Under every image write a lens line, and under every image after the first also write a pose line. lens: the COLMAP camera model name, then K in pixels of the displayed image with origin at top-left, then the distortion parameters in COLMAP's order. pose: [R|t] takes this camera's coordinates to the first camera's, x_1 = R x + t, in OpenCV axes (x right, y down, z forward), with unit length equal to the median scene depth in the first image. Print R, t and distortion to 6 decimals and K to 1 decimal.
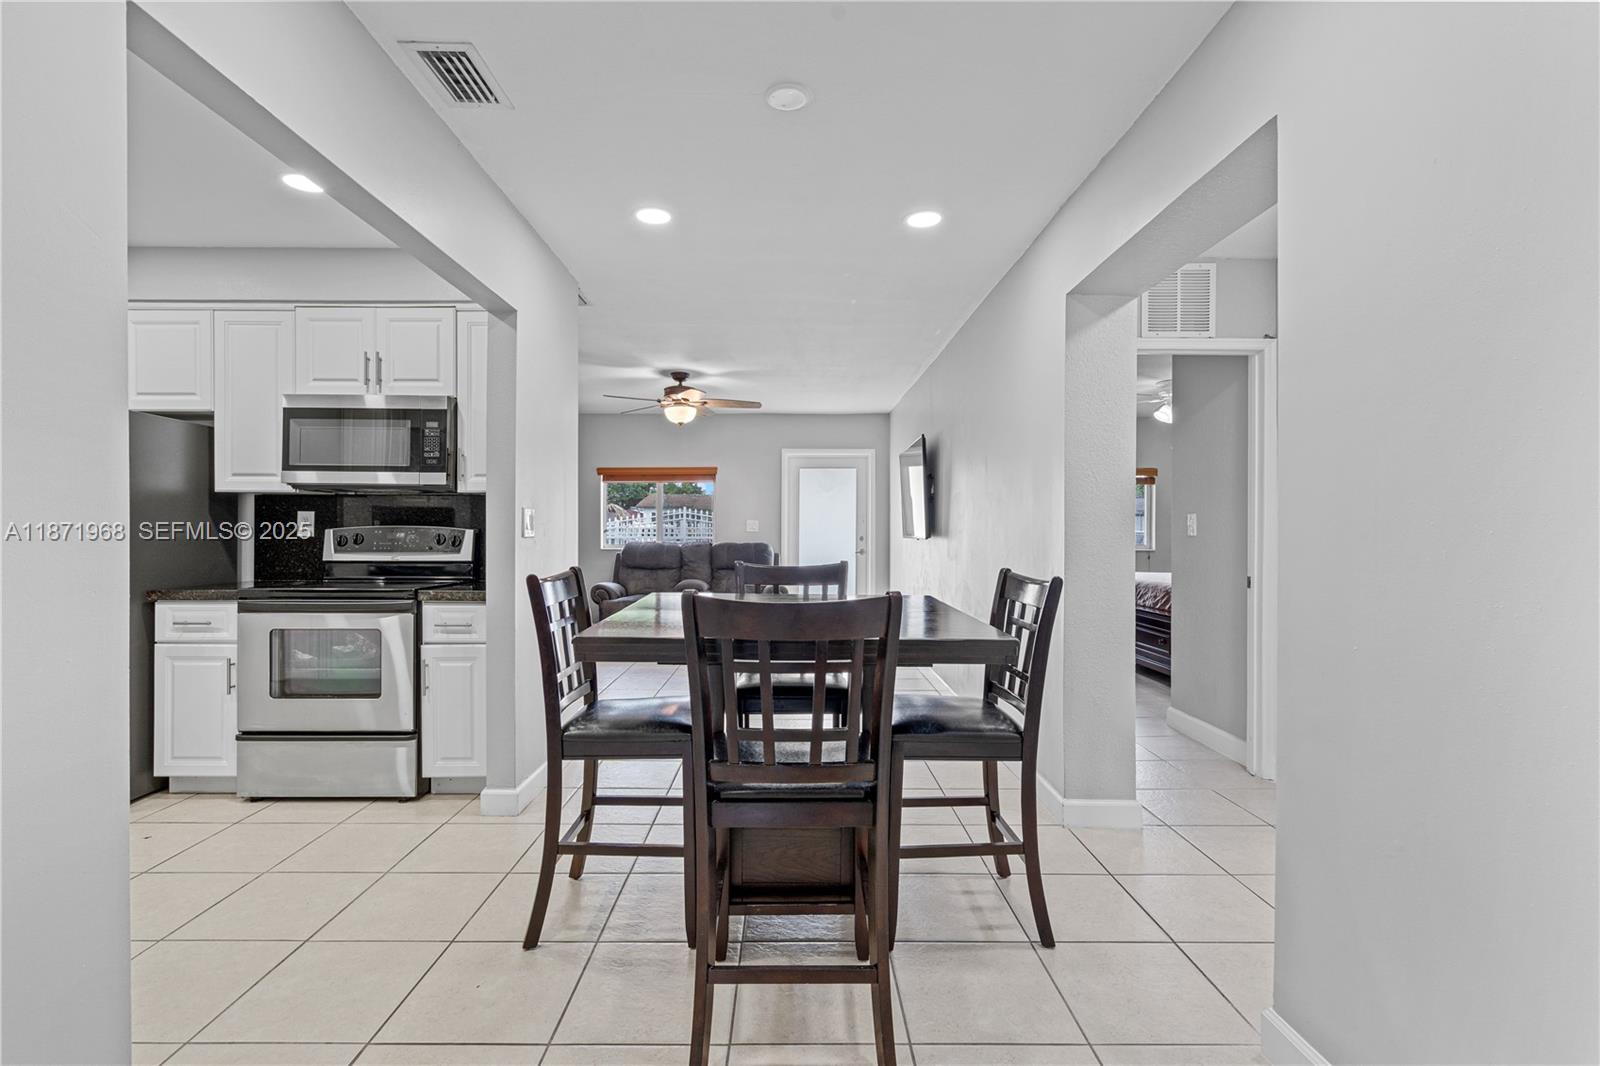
lens RADIAL K [[737.4, 0, 800.4], [0, 737.4, 527.9], [0, 0, 1]] dist [-0.004350, 0.002666]
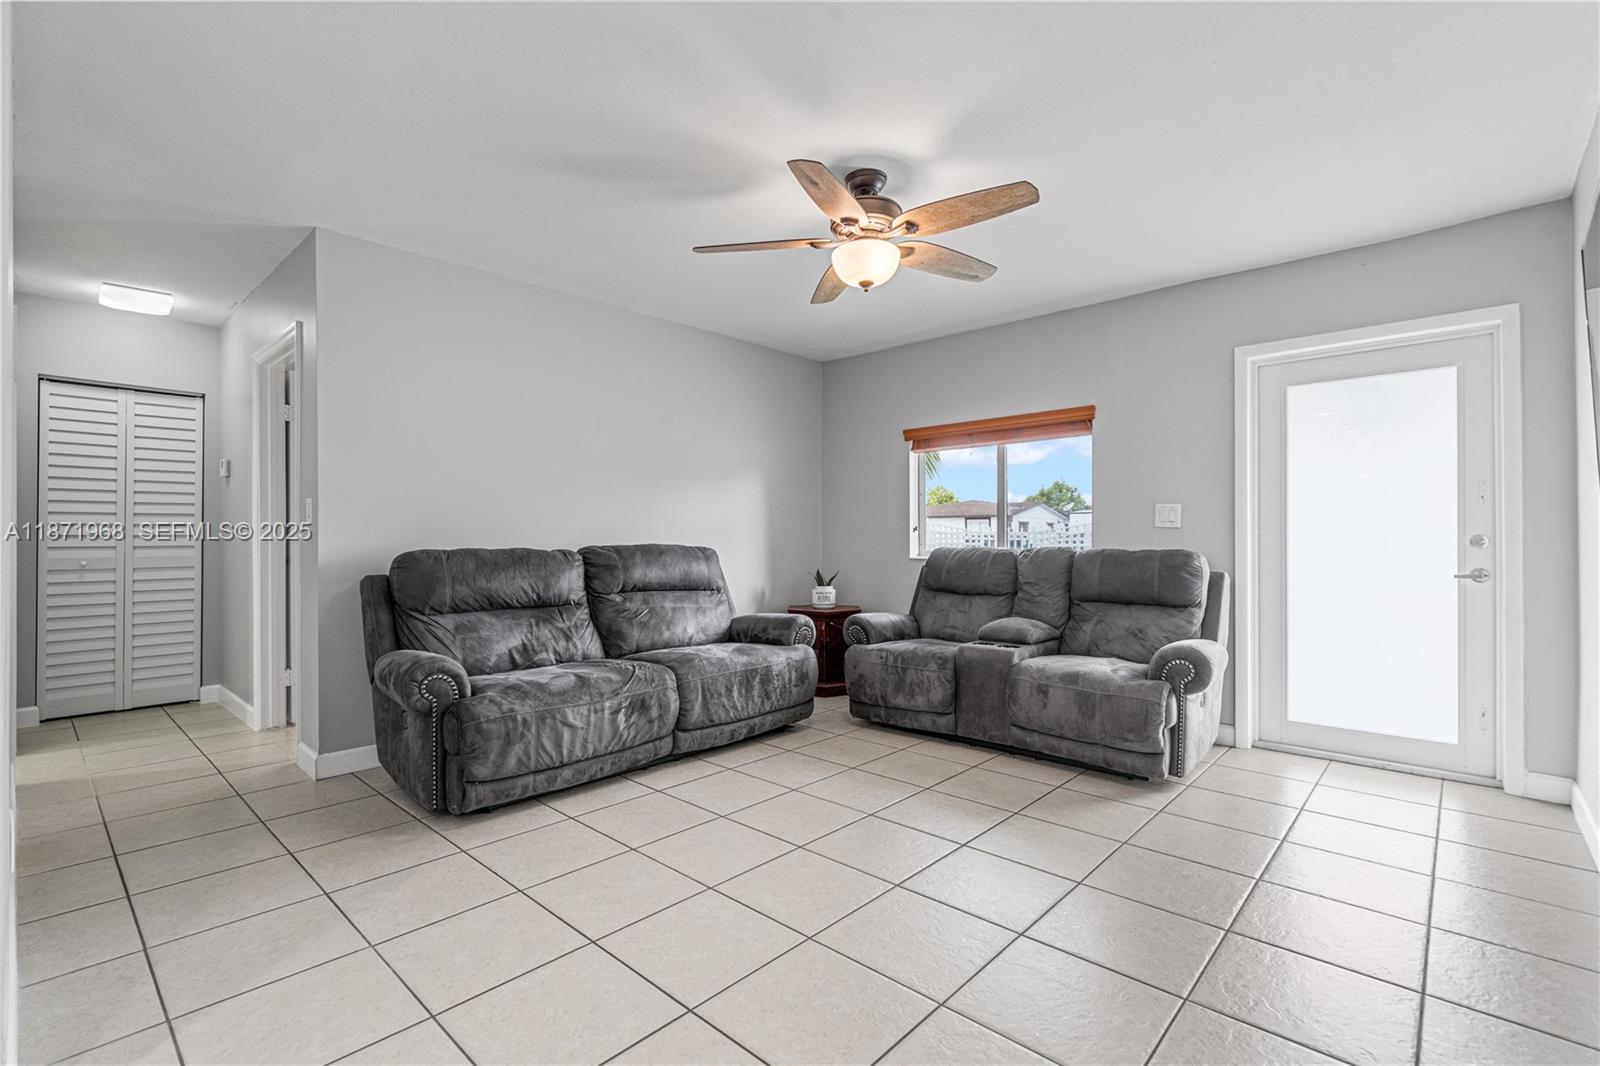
lens RADIAL K [[737.4, 0, 807.8], [0, 737.4, 531.6], [0, 0, 1]] dist [-0.004350, 0.002666]
pose [[0.733166, -0.008795, -0.679993, 0.206845], [0.002220, 0.999942, -0.010539, 0.029196], [0.680046, 0.006218, 0.733143, 1.086365]]
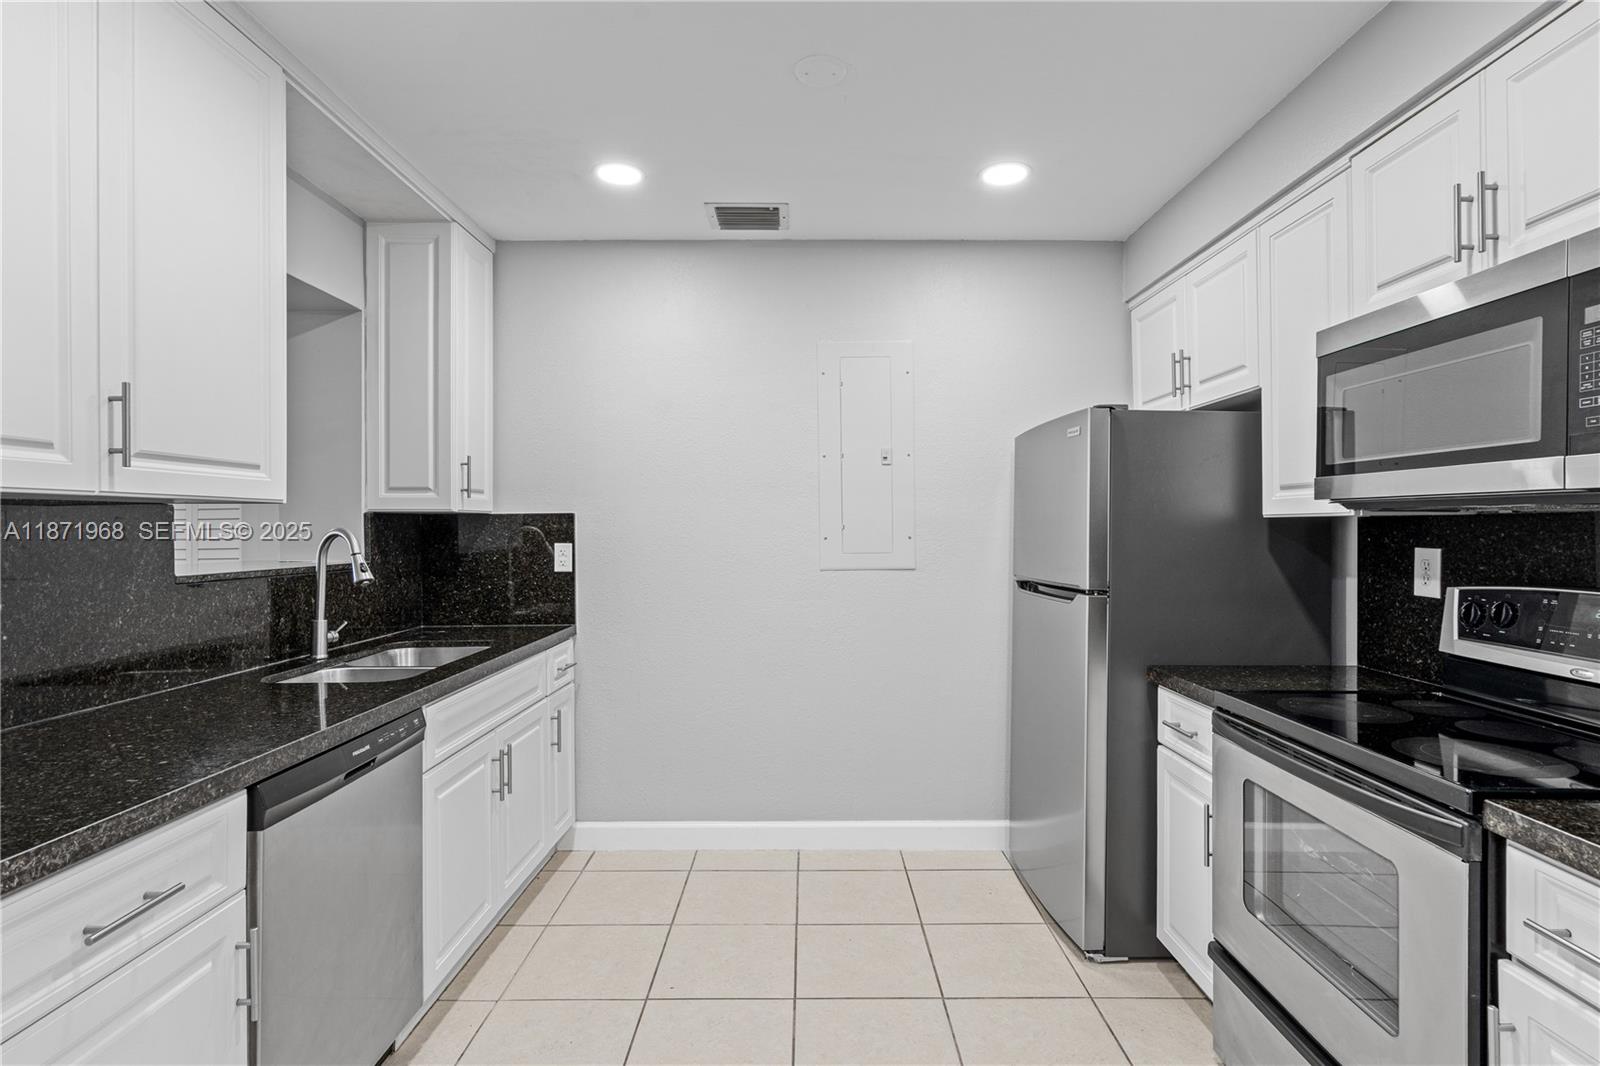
lens RADIAL K [[785.1, 0, 804.8], [0, 785.1, 526.0], [0, 0, 1]] dist [-0.000810, -0.000584]
pose [[-0.011224, -0.005940, -0.999919, -0.127474], [0.004155, 0.999973, -0.005987, -0.038396], [0.999928, -0.004222, -0.011199, 0.602866]]
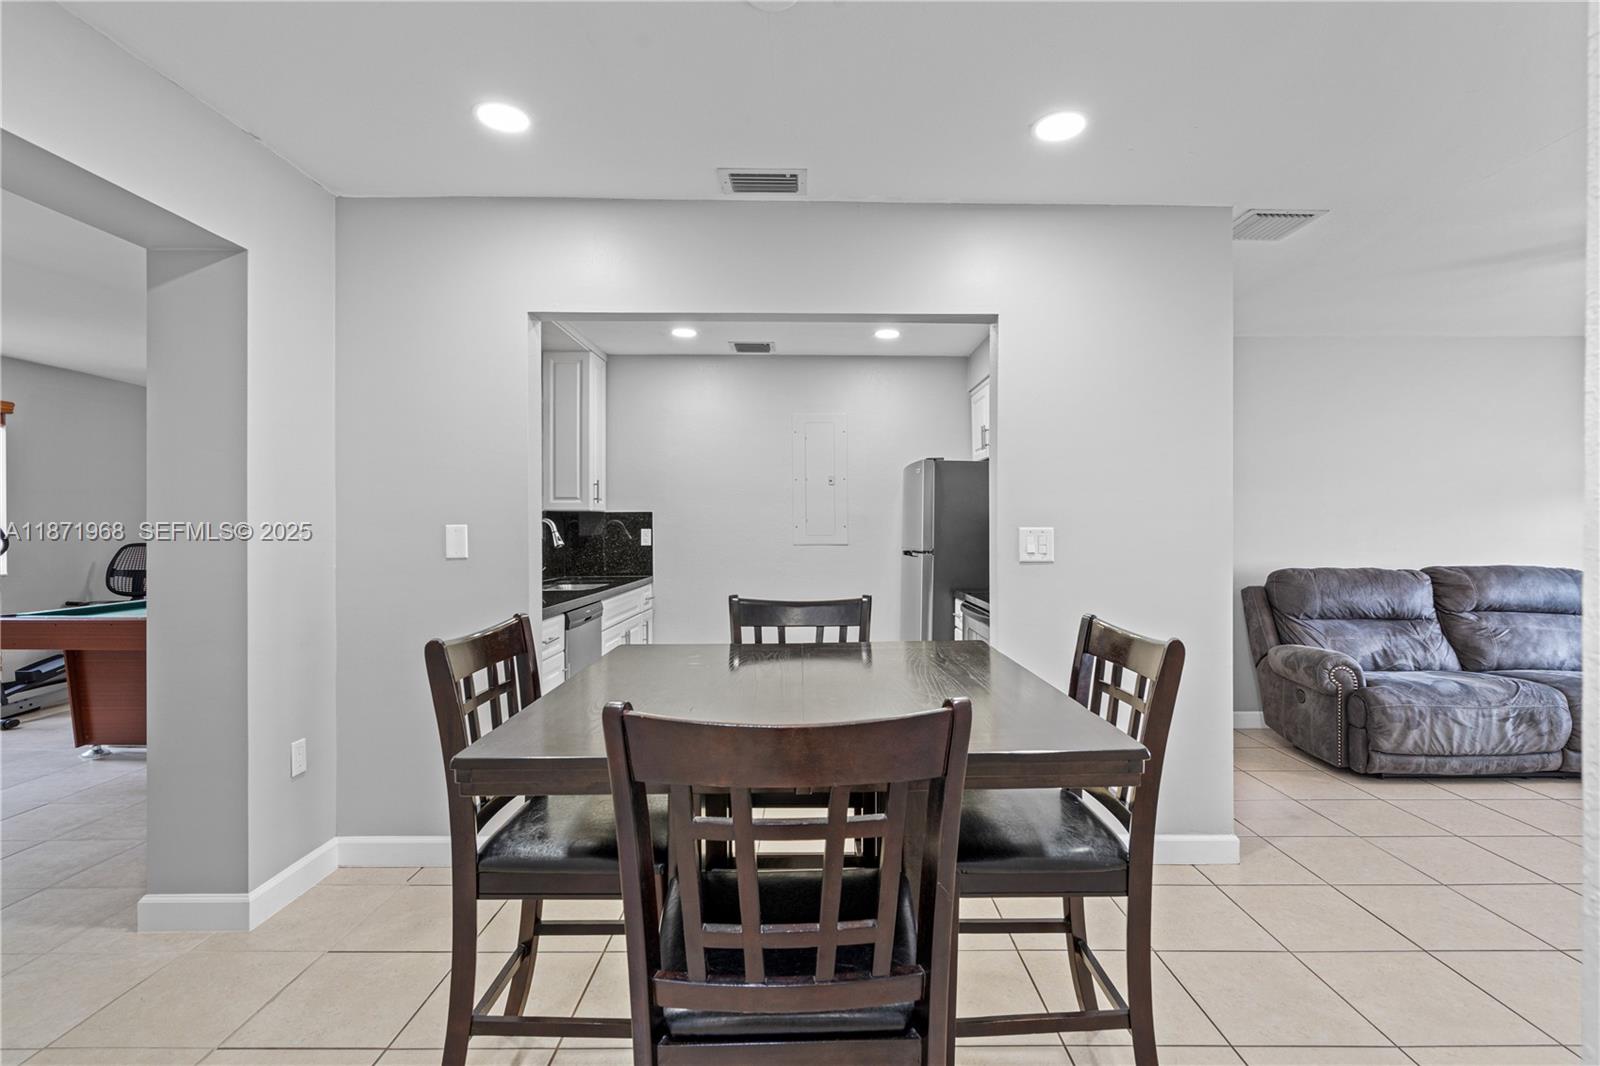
lens RADIAL K [[737.4, 0, 810.7], [0, 737.4, 536.0], [0, 0, 1]] dist [-0.004350, 0.002666]
pose [[-0.007212, 0.007252, -0.999948, 0.437785], [0.001013, 0.999973, 0.007245, -0.021998], [0.999973, -0.000961, -0.007219, 0.654411]]
